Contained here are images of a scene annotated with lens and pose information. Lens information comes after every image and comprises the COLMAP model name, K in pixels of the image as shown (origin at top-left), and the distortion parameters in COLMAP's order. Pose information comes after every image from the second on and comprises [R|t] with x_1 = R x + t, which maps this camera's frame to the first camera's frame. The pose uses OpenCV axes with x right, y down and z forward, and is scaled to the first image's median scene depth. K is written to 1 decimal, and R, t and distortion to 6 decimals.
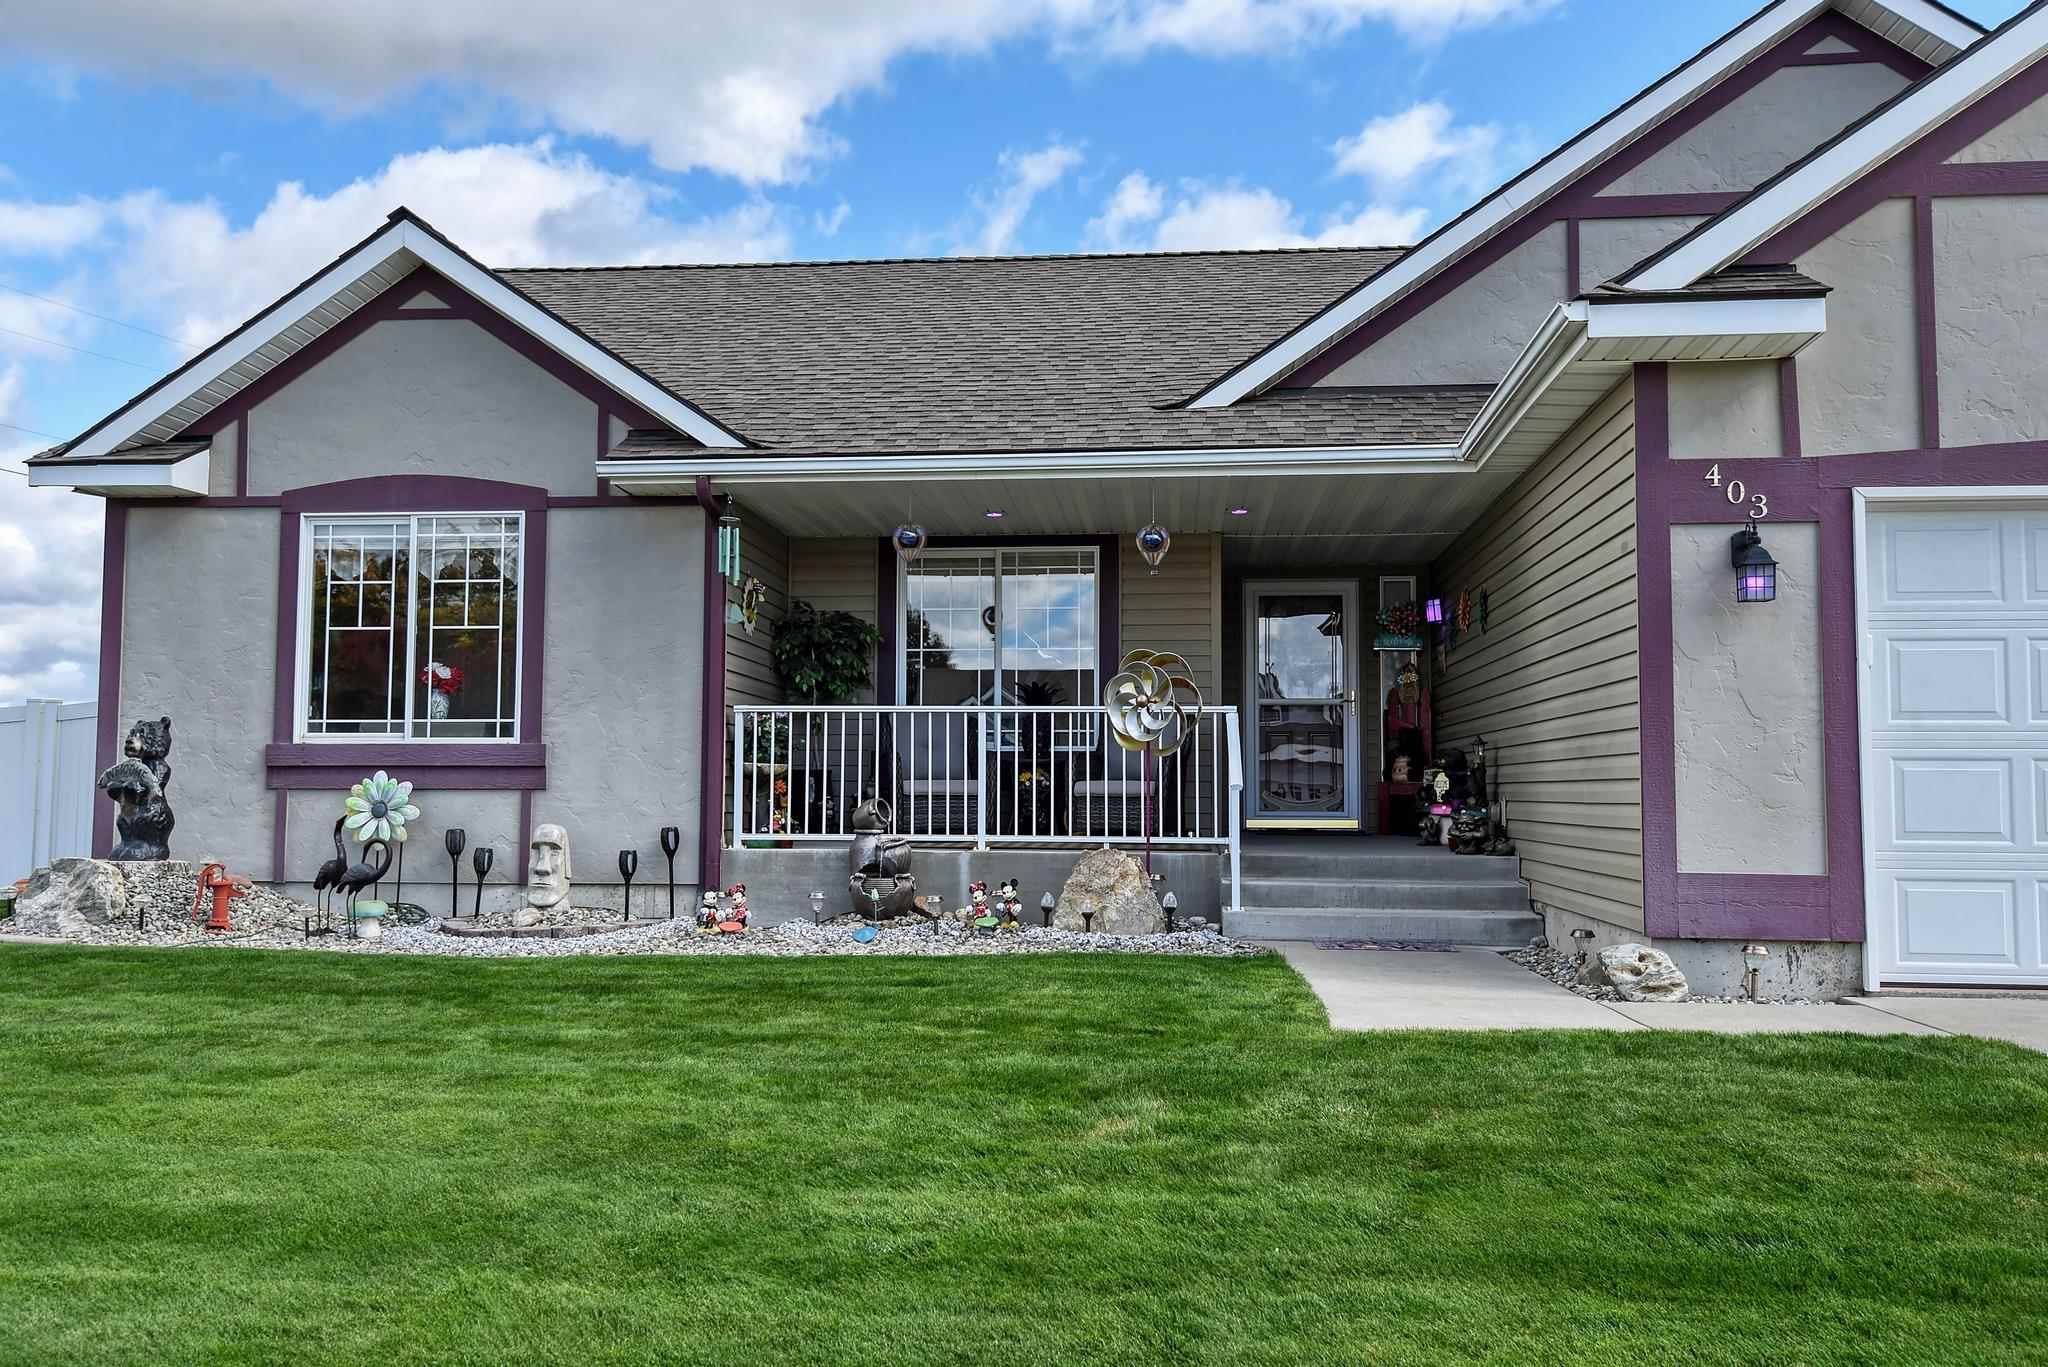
lens RADIAL K [[1765.5, 0, 1031.8], [0, 1765.5, 689.0], [0, 0, 1]] dist [0.043696, 0.004224]
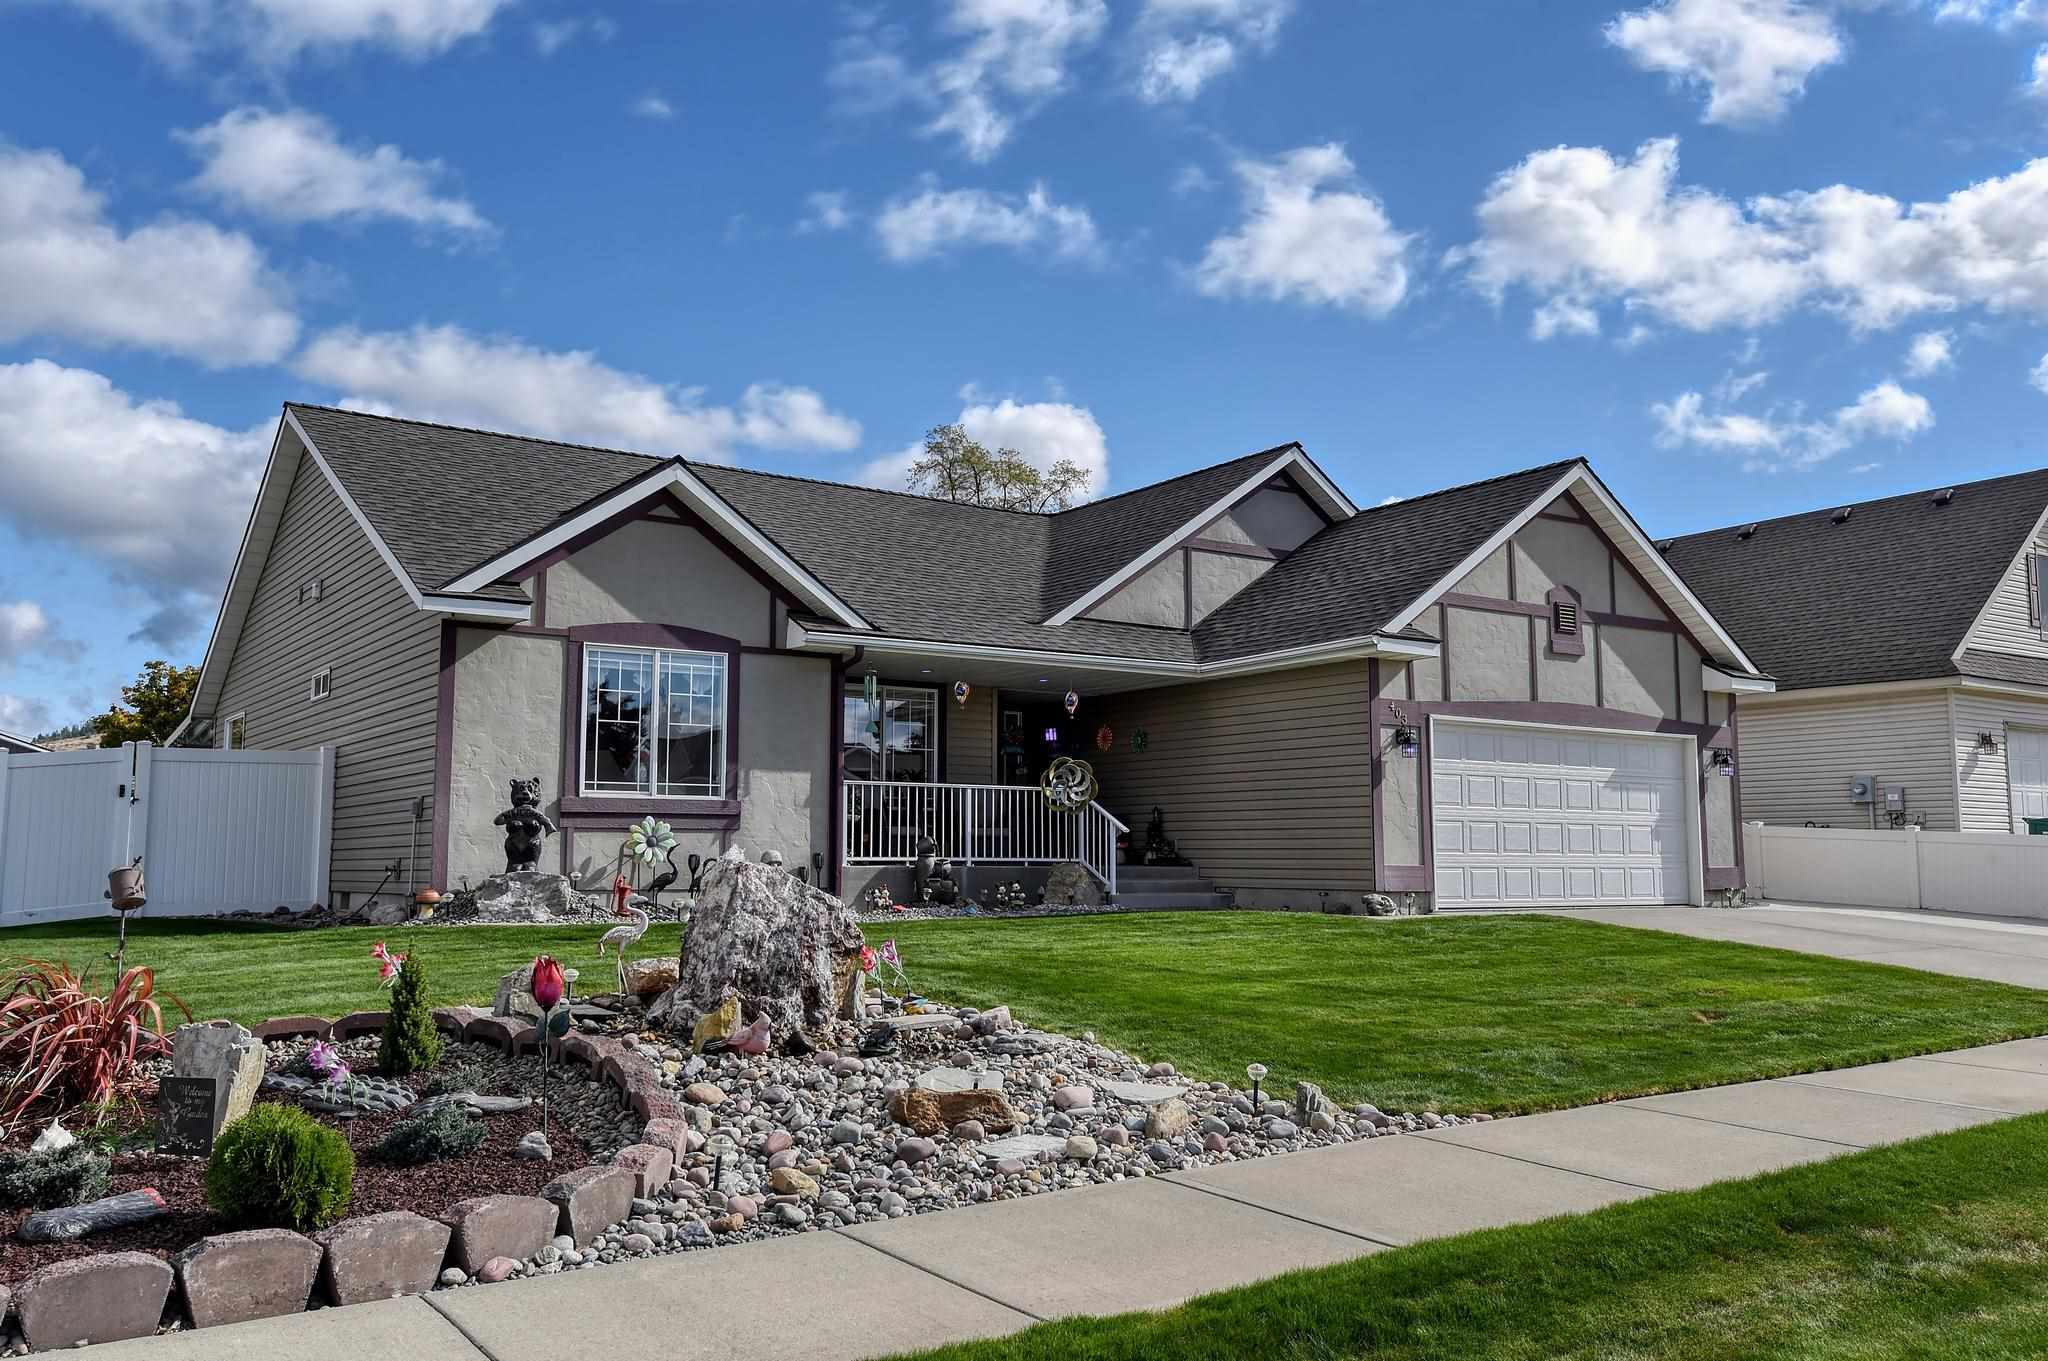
lens RADIAL K [[1660.0, 0, 1094.4], [0, 1660.0, 683.0], [0, 0, 1]] dist [0.040703, 0.006001]
pose [[0.750993, 0.067534, 0.656848, -1.017731], [-0.038566, 0.997544, -0.058469, 0.000538], [-0.659183, 0.018578, 0.751753, -0.335038]]
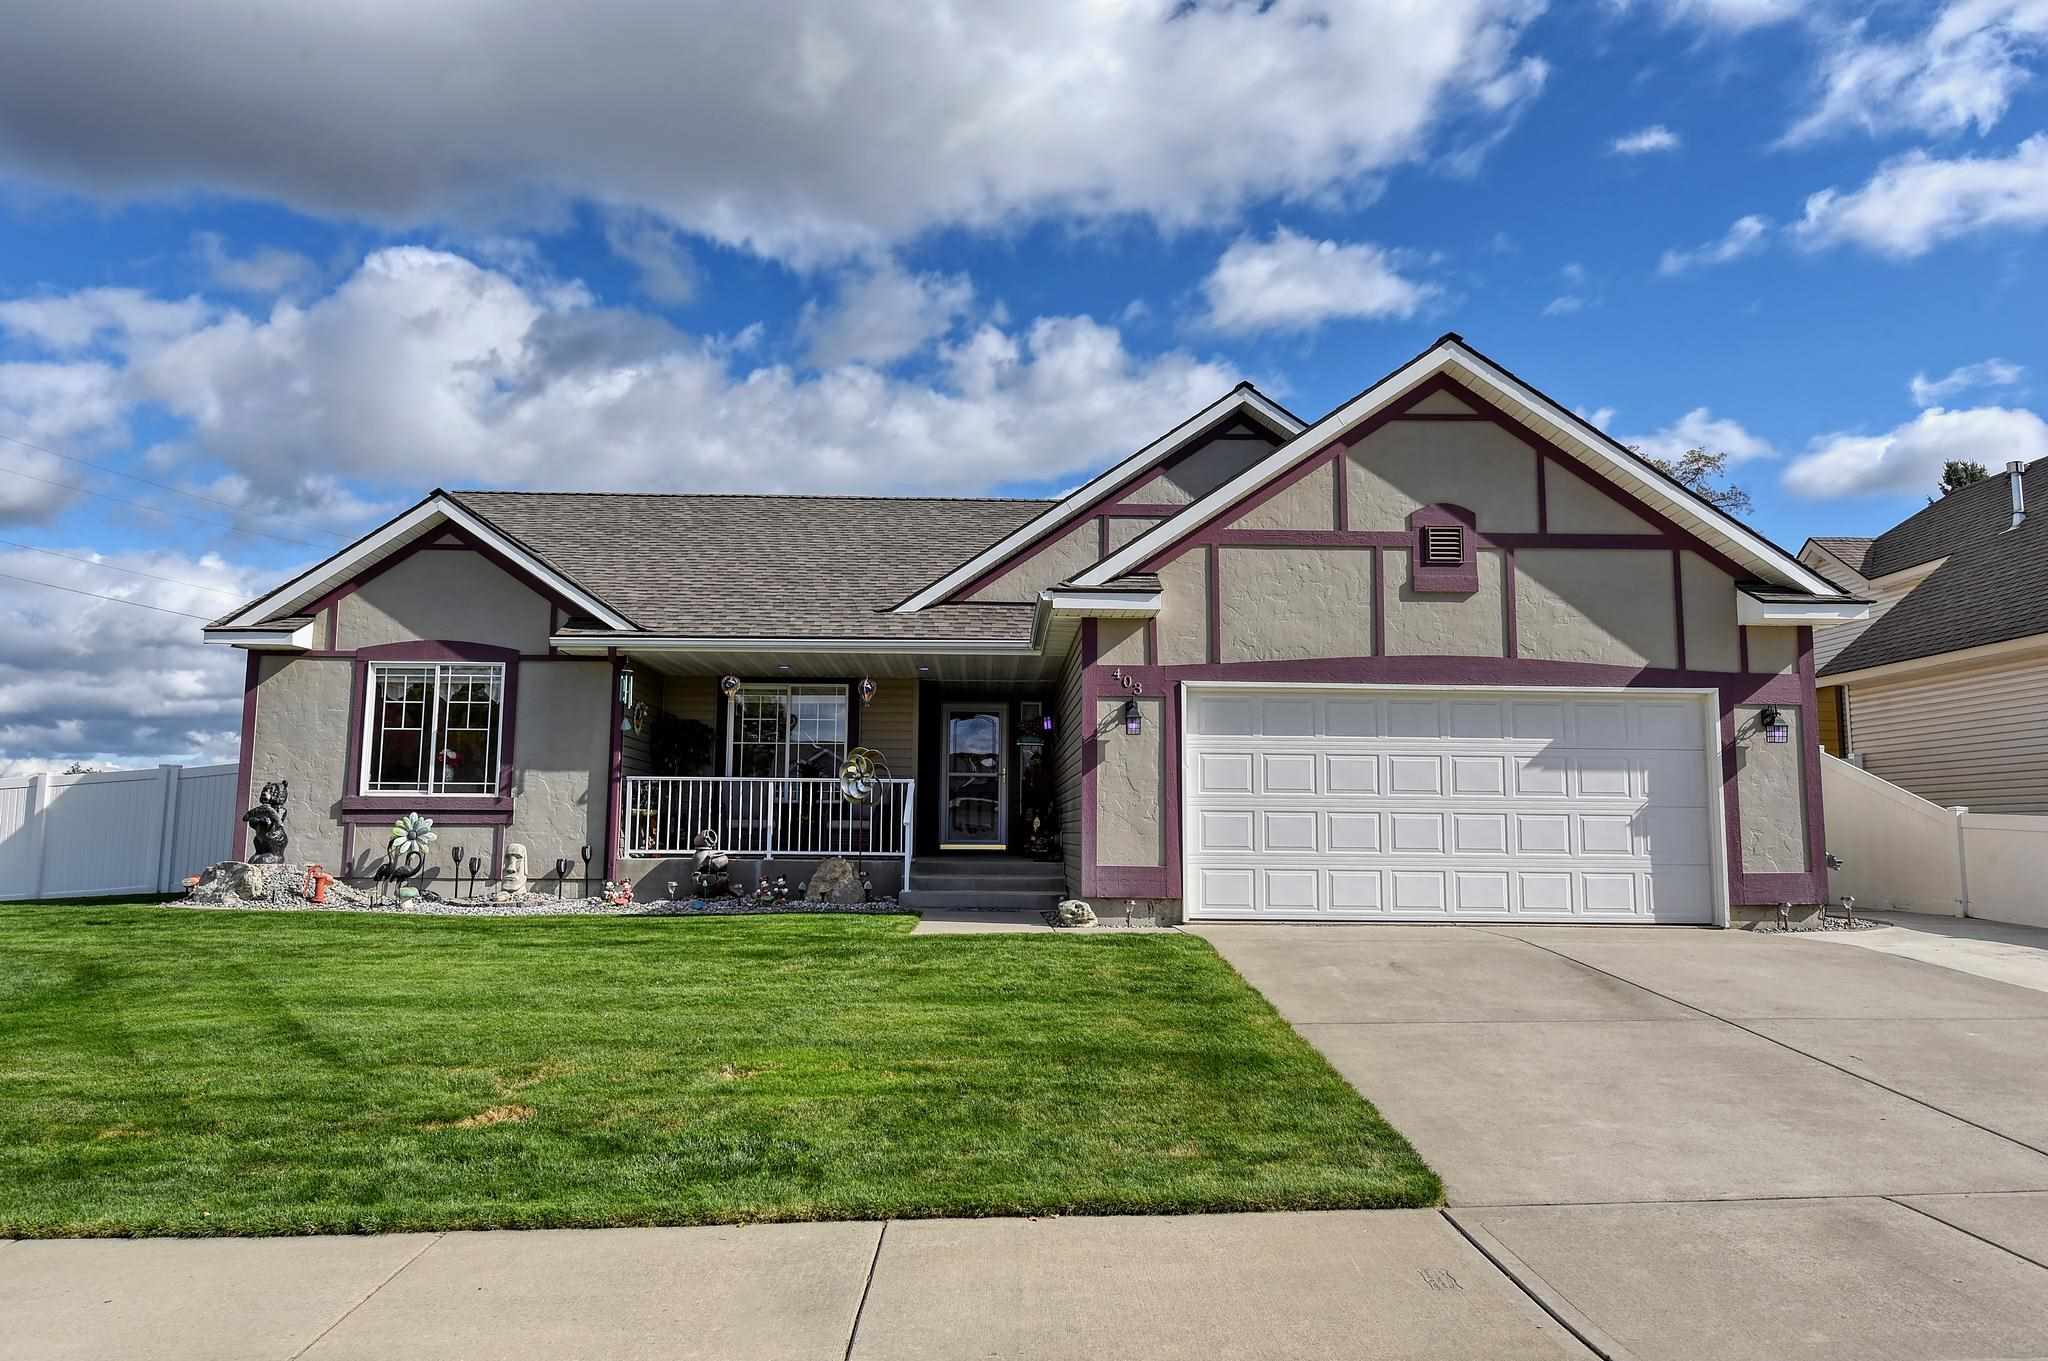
lens RADIAL K [[1363.4, 0, 1051.3], [0, 1363.4, 690.2], [0, 0, 1]] dist [0.017742, -0.005482]
pose [[0.991381, 0.018002, 0.129770, 0.070154], [-0.012066, 0.998851, -0.046380, -0.017942], [-0.130456, 0.044415, 0.990459, -0.392703]]
